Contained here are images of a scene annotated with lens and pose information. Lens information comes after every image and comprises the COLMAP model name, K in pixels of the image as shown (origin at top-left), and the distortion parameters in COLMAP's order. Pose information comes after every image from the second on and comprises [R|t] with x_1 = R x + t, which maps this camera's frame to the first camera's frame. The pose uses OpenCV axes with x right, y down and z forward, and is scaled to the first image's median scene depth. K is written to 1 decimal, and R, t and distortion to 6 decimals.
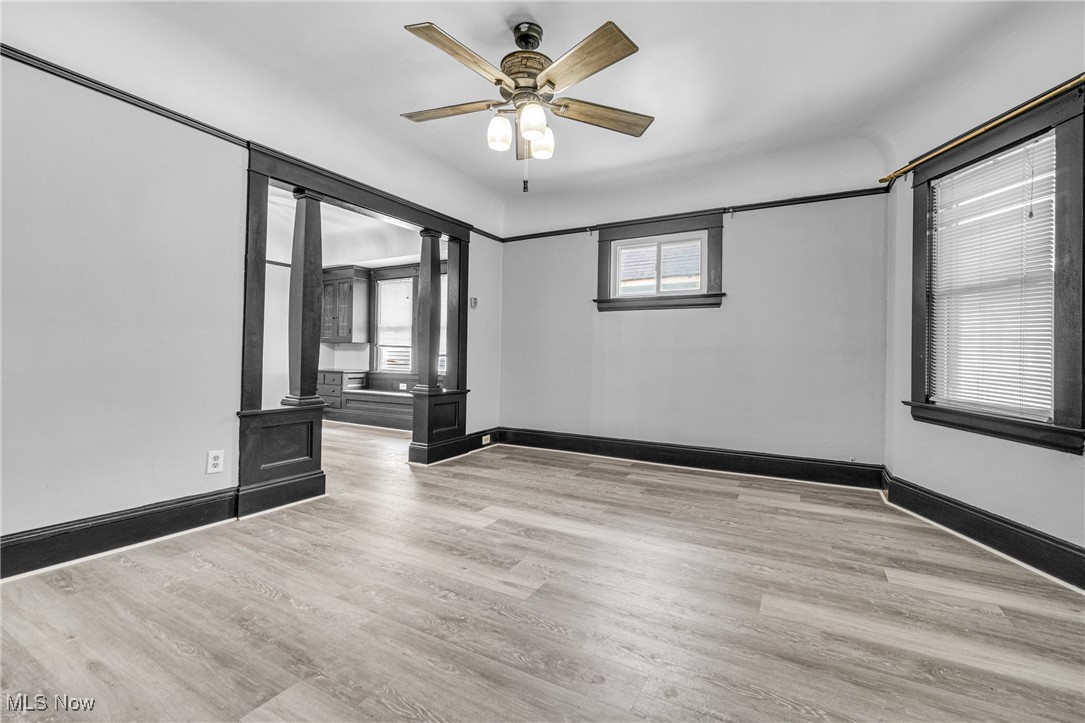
lens RADIAL K [[470.6, 0, 547.1], [0, 470.6, 355.2], [0, 0, 1]] dist [-0.000708, -0.000349]
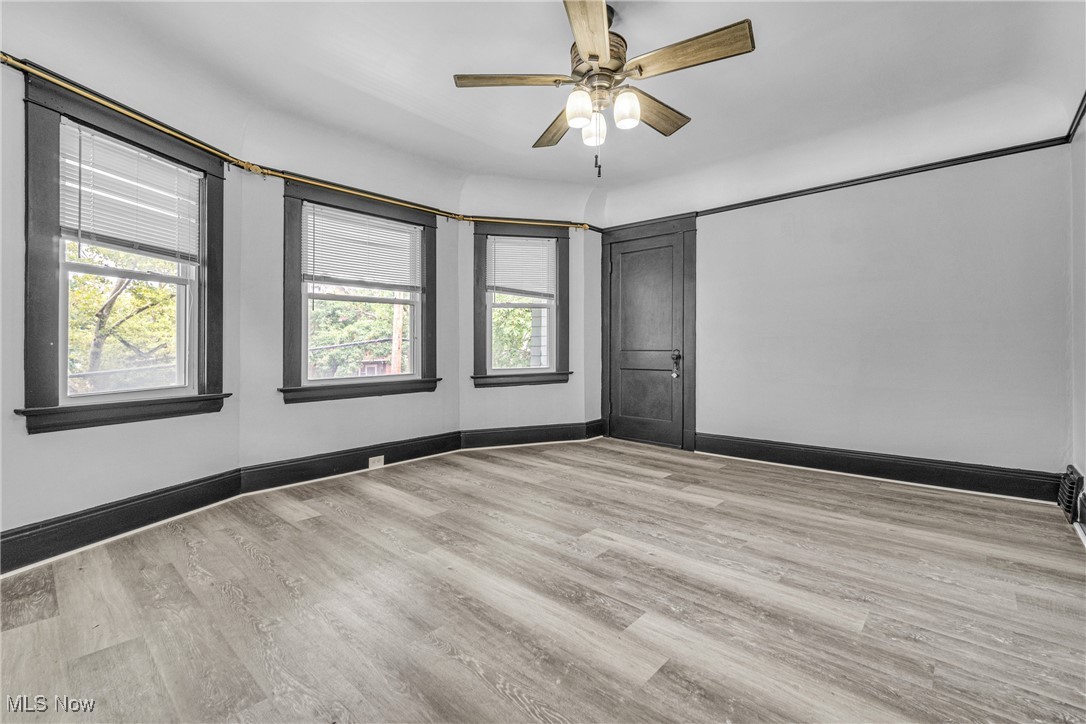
lens RADIAL K [[471.0, 0, 551.1], [0, 471.0, 355.5], [0, 0, 1]] dist [-0.000708, -0.000349]
pose [[-0.976133, -0.013672, 0.216742, -0.169725], [-0.008997, 0.999705, 0.022544, -0.003050], [-0.216986, 0.020056, -0.975969, 1.952761]]
